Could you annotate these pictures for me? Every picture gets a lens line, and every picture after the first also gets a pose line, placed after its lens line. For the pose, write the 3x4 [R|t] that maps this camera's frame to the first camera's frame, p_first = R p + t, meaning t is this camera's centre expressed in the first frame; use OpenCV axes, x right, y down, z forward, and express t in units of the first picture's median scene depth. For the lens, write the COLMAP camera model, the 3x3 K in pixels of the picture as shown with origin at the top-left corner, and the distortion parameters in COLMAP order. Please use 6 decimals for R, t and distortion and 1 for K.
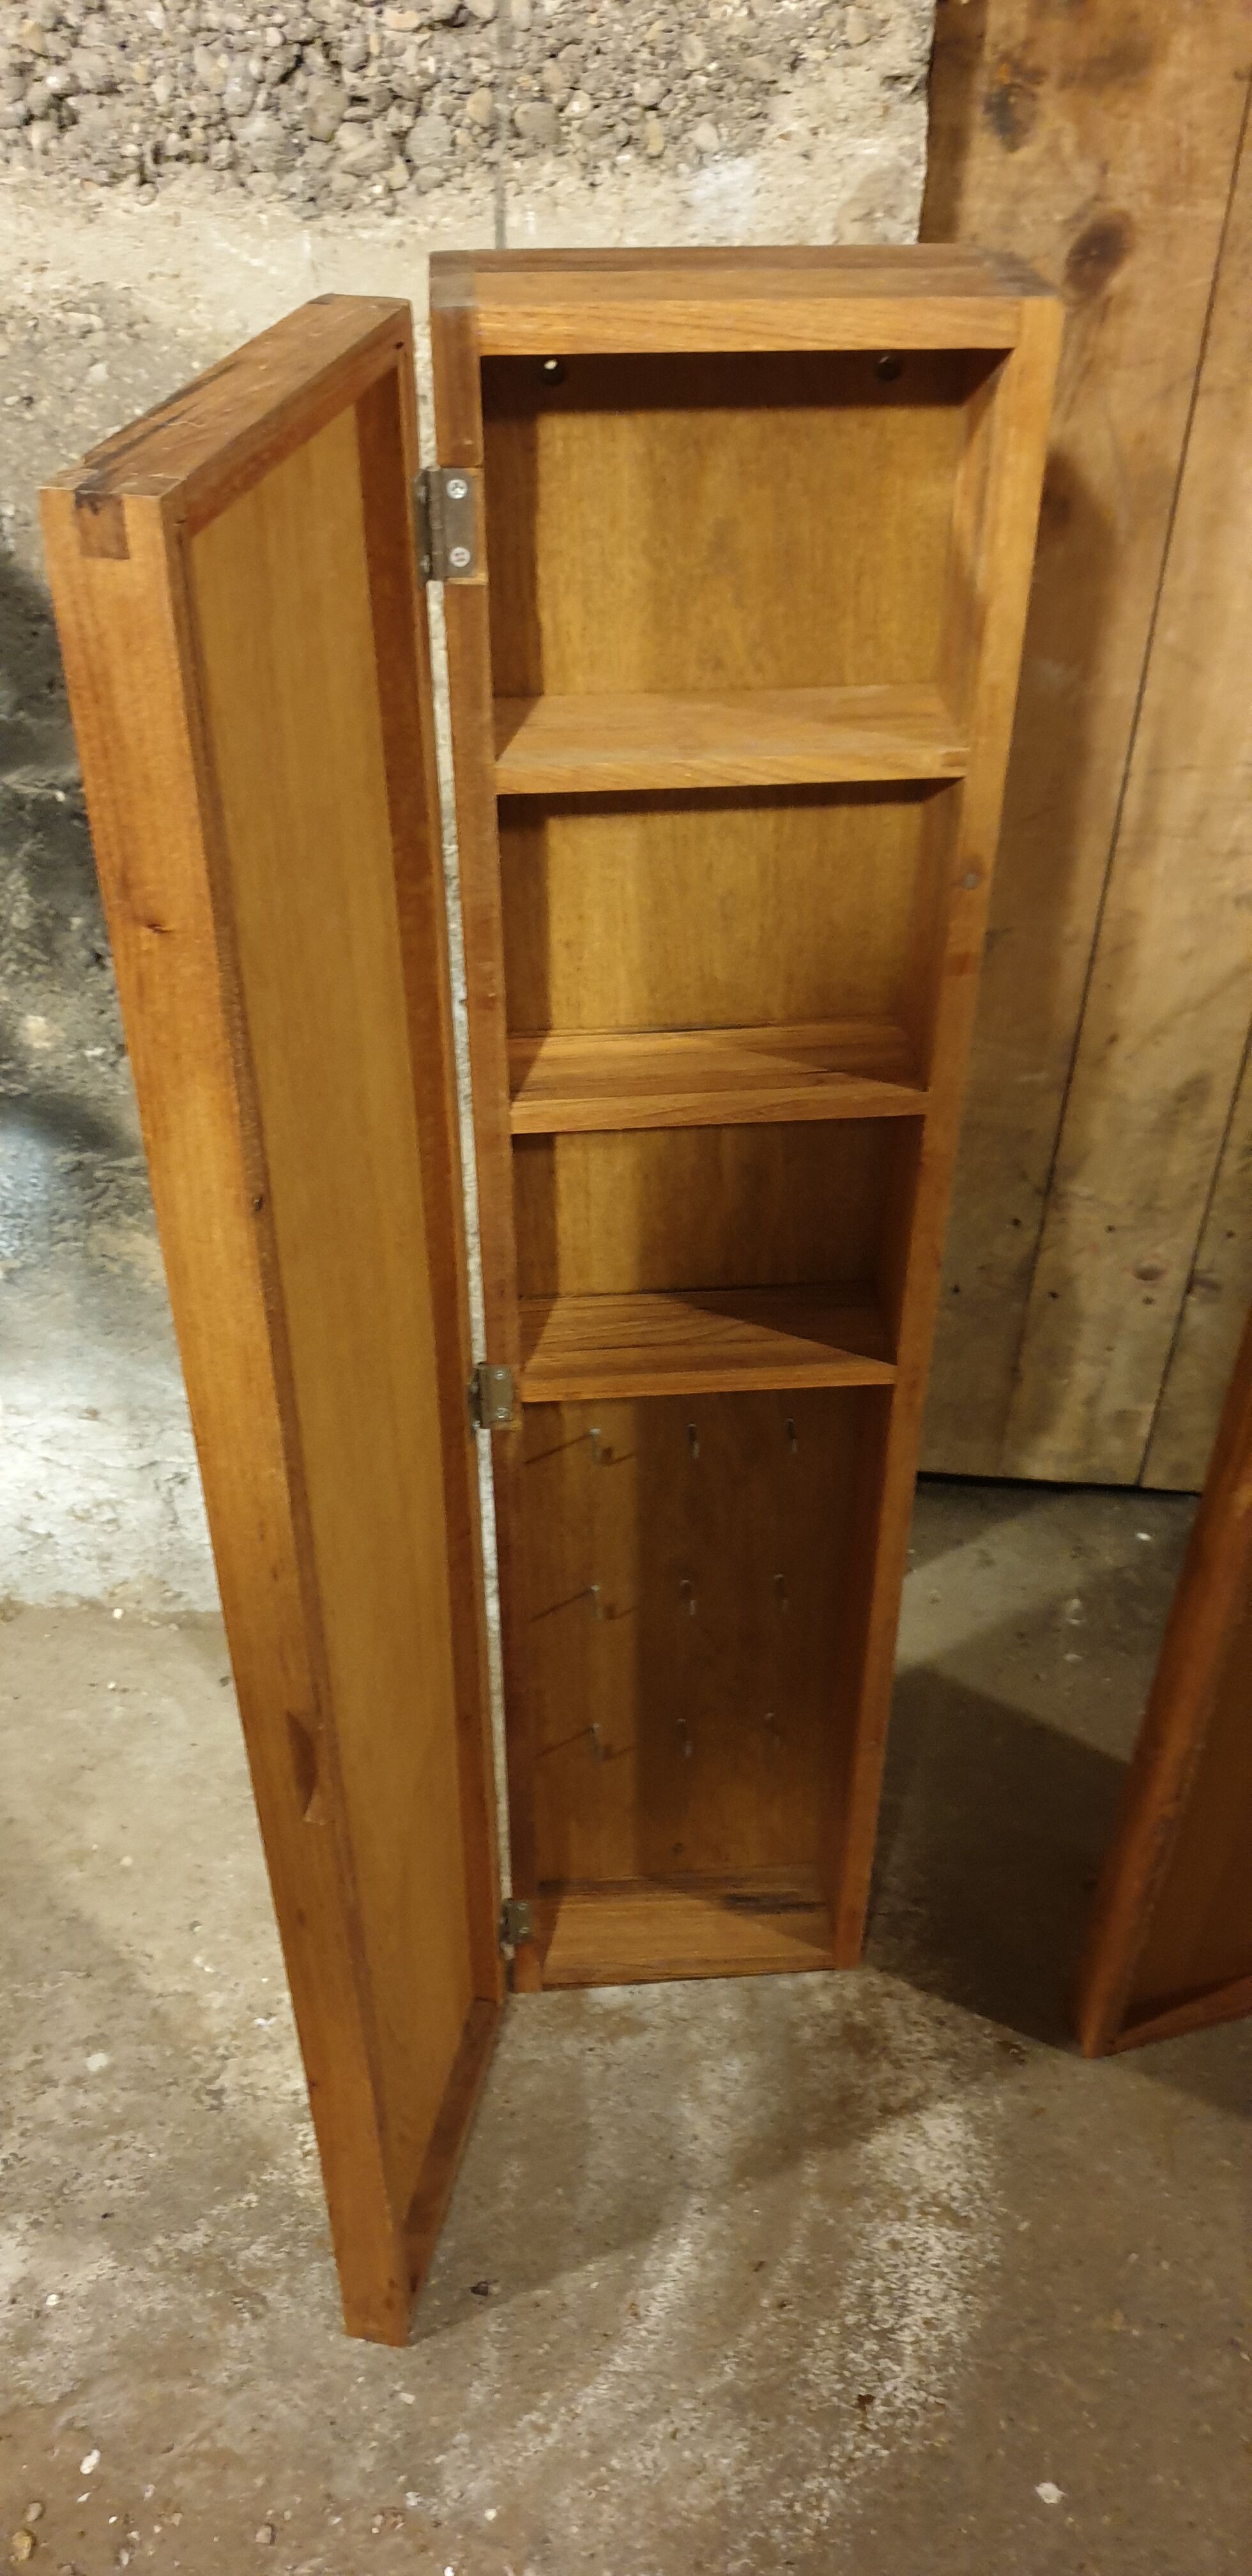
lens RADIAL K [[2098.1, 0, 602.1], [0, 2098.1, 1242.8], [0, 0, 1]] dist [-0.028565, 0.091840]
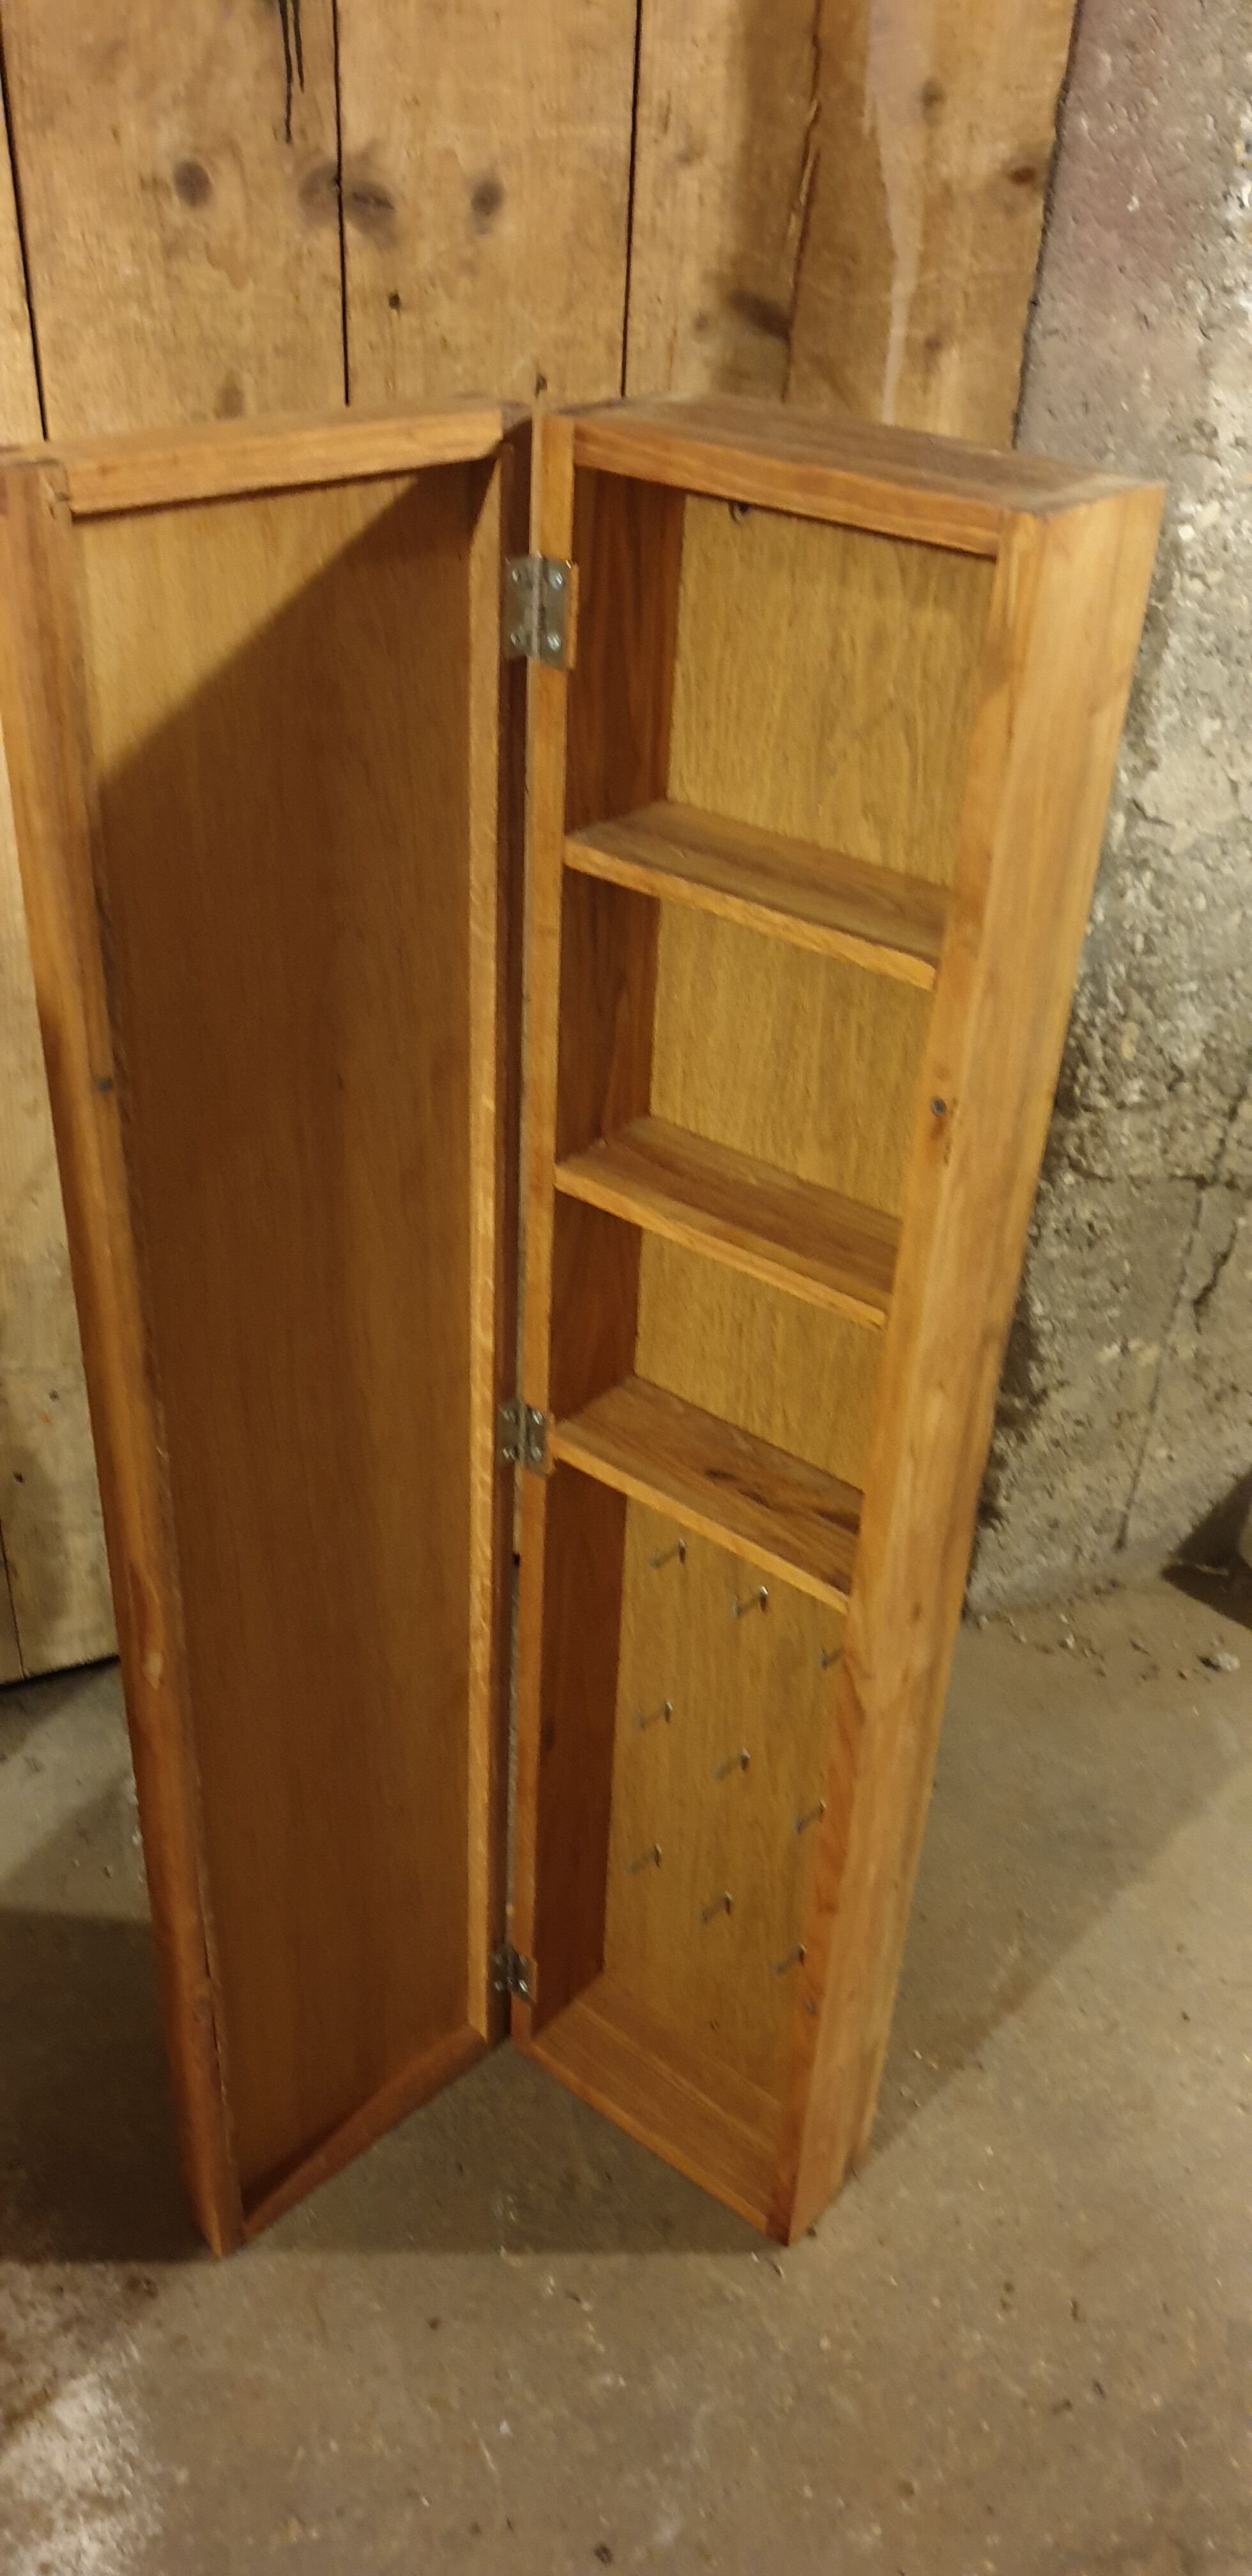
lens RADIAL K [[2098.1, 0, 657.6], [0, 2098.1, 1273.5], [0, 0, 1]] dist [-0.028565, 0.091840]
pose [[0.881918, -0.241759, 0.404690, 0.158668], [0.257536, 0.966137, 0.015930, -0.006611], [-0.394837, 0.090173, 0.914315, 0.019453]]
